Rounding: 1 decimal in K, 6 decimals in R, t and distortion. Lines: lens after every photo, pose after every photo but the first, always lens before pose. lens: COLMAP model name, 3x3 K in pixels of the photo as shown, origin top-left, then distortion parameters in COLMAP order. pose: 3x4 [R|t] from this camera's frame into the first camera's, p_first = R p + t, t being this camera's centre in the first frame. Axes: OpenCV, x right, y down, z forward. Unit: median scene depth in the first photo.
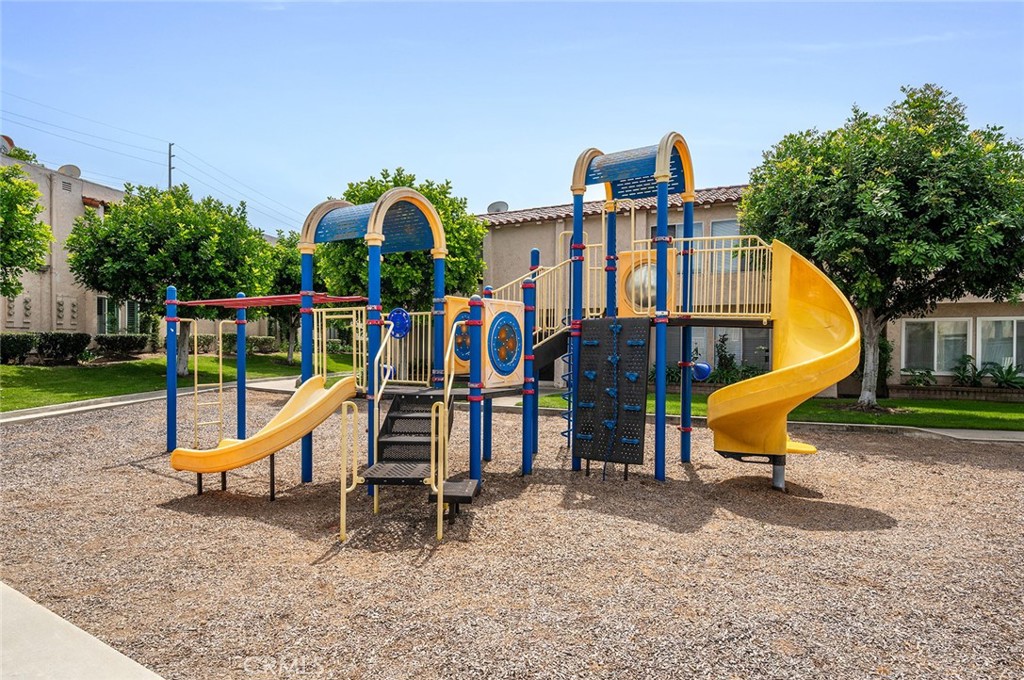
lens RADIAL K [[577.5, 0, 512.6], [0, 577.5, 342.1], [0, 0, 1]] dist [-0.004811, -0.001364]
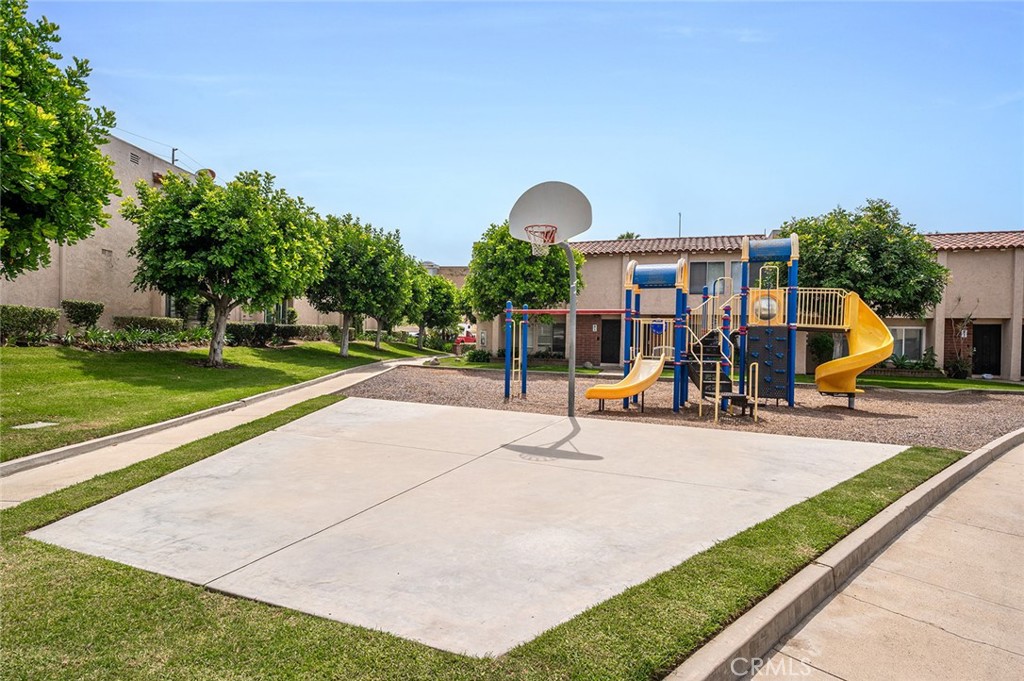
lens RADIAL K [[519.3, 0, 511.1], [0, 519.3, 339.2], [0, 0, 1]] dist [-0.005496, 0.000406]
pose [[0.986896, 0.016138, 0.160550, -0.721079], [-0.016983, 0.999848, 0.003890, 0.007910], [-0.160463, -0.006566, 0.987020, -0.450125]]
